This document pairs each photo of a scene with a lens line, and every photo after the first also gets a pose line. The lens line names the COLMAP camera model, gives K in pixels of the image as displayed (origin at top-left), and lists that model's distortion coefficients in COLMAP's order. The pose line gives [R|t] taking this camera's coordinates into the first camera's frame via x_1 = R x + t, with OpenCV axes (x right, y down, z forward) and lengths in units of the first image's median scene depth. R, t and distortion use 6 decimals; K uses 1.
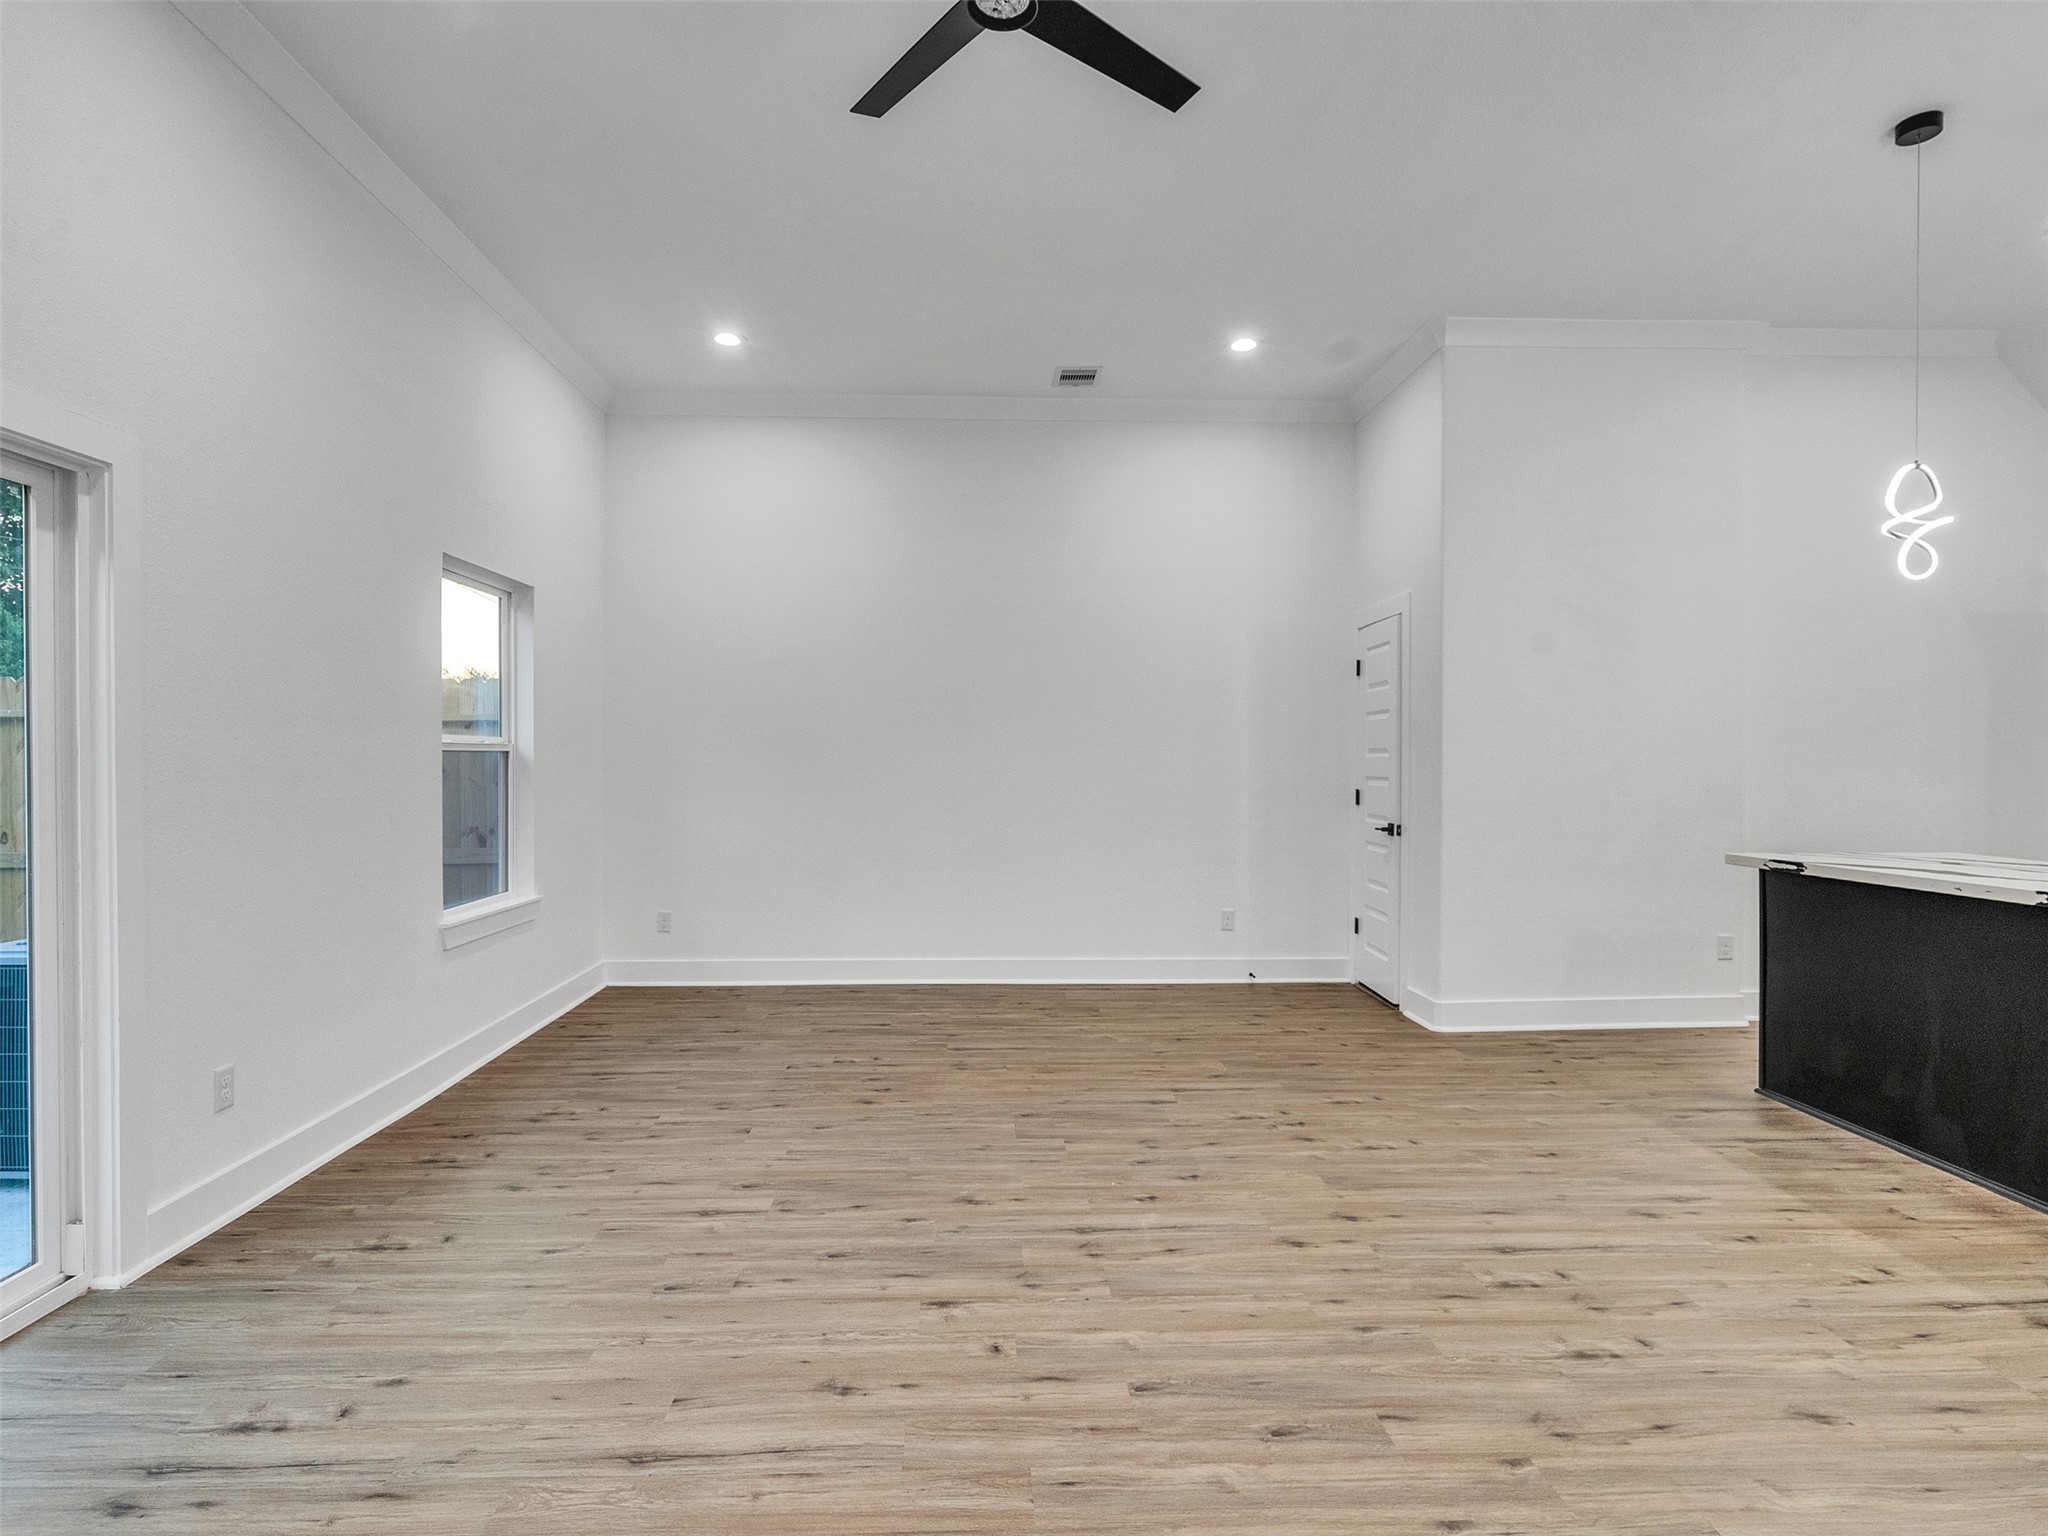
lens RADIAL K [[1047.3, 0, 988.2], [0, 1047.3, 773.5], [0, 0, 1]] dist [-0.003749, 0.005067]
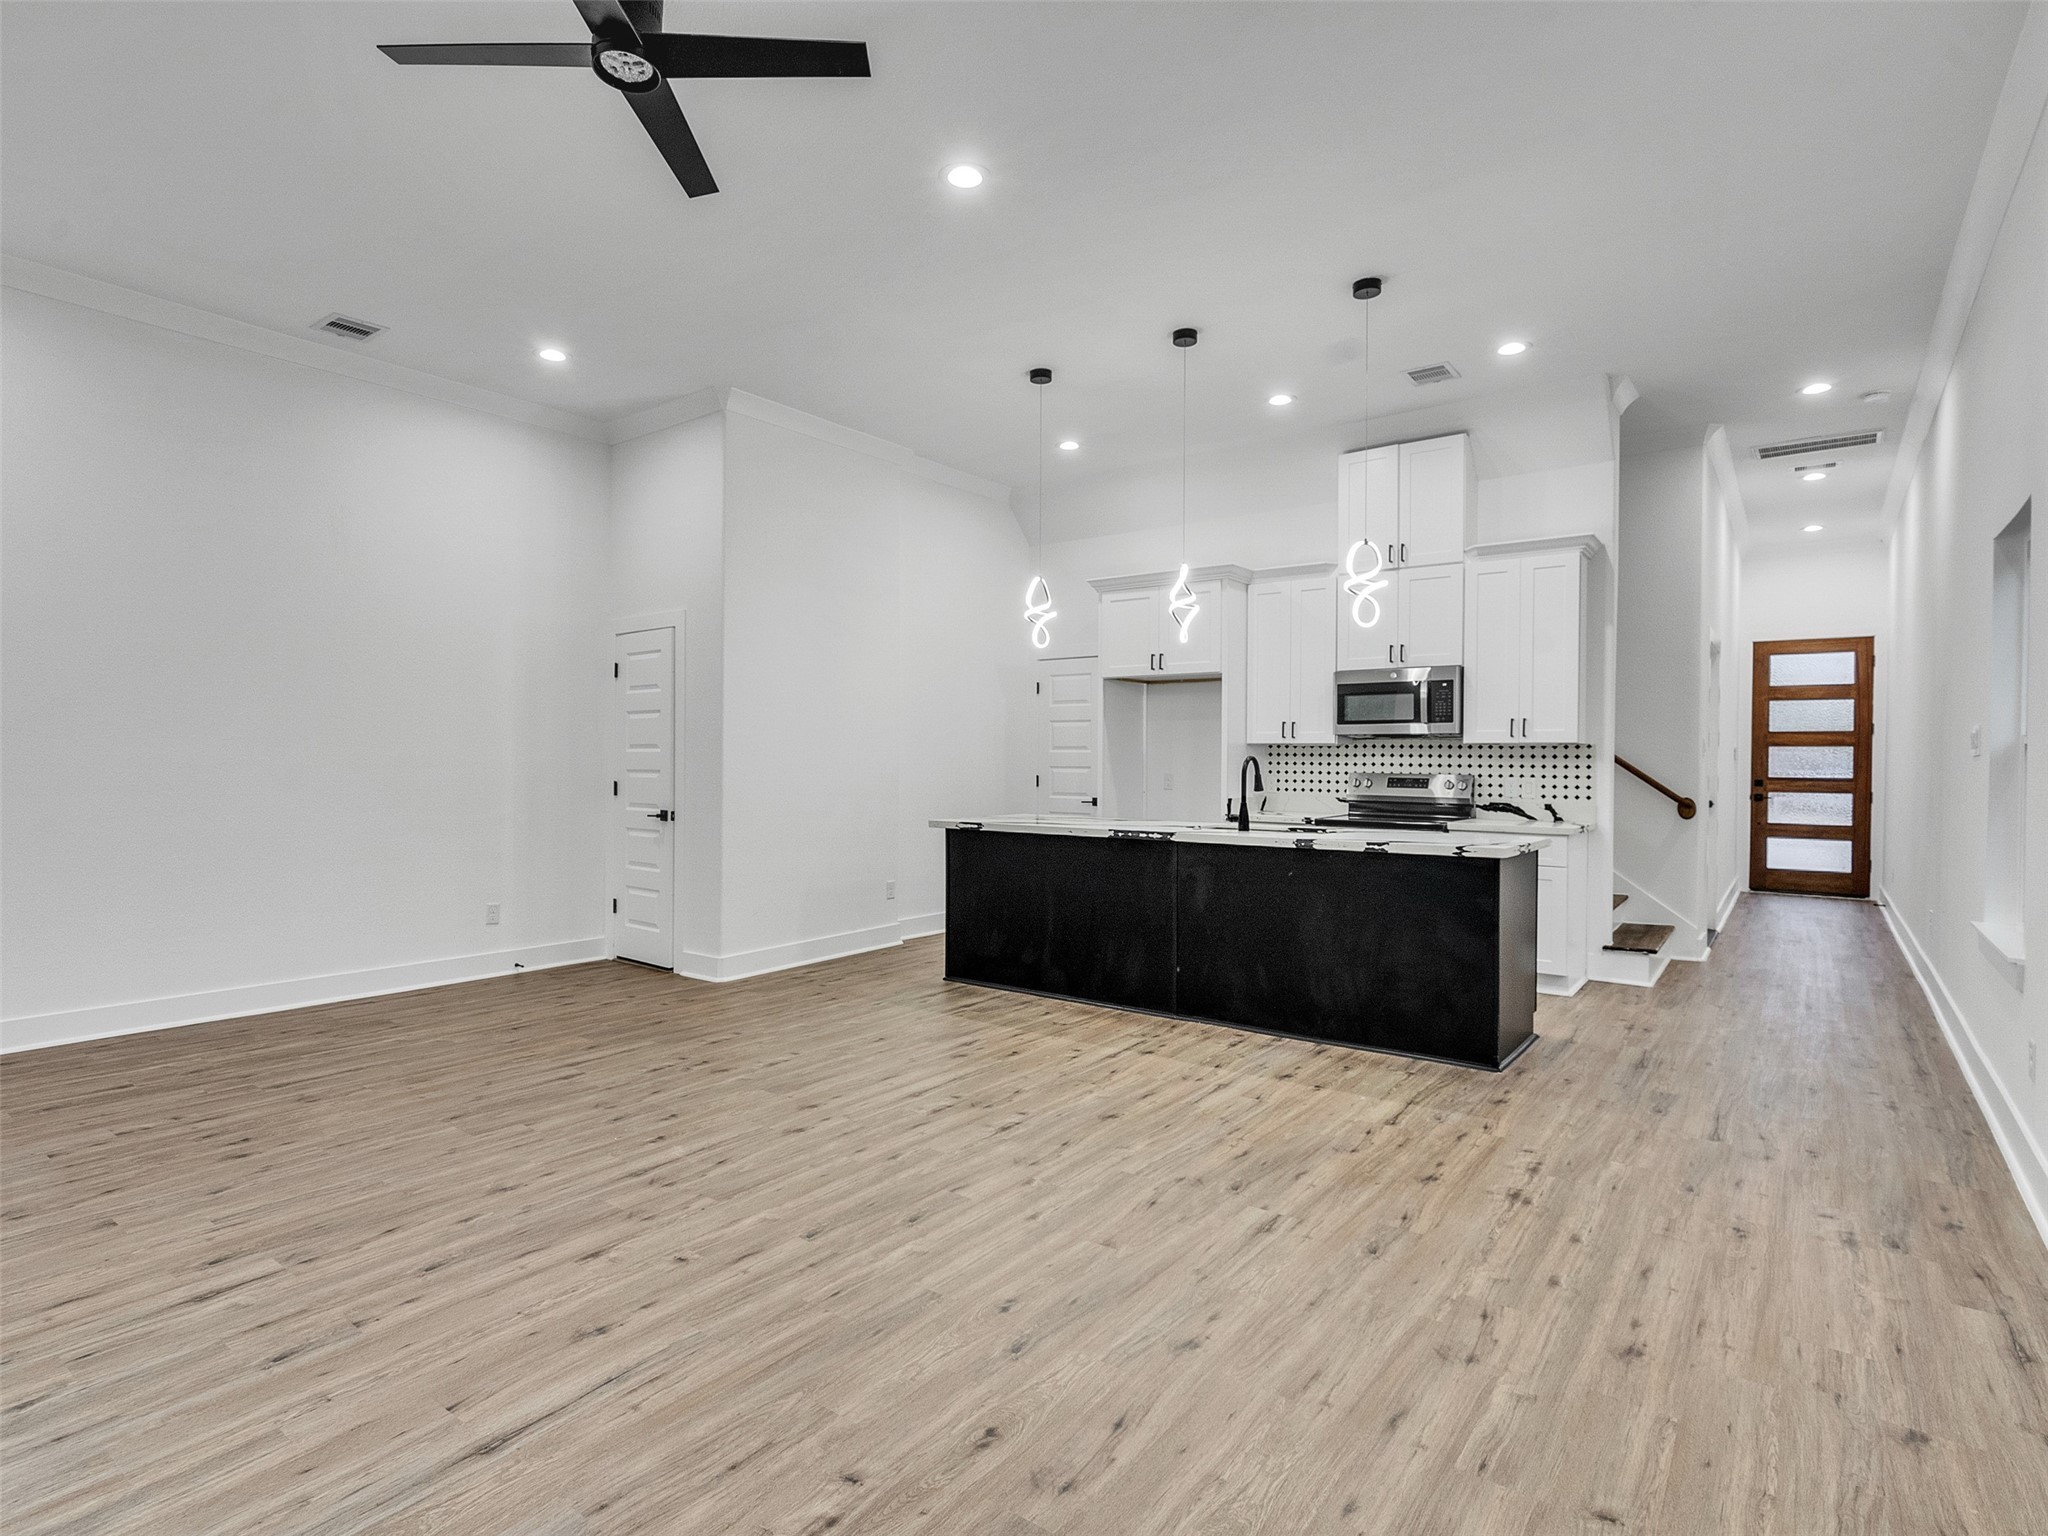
lens RADIAL K [[1047.3, 0, 988.2], [0, 1047.3, 773.5], [0, 0, 1]] dist [-0.003749, 0.005067]
pose [[0.644710, -0.007066, 0.764394, -0.434097], [0.002833, 0.999972, 0.006855, 0.001312], [-0.764422, -0.002254, 0.644713, -0.007151]]
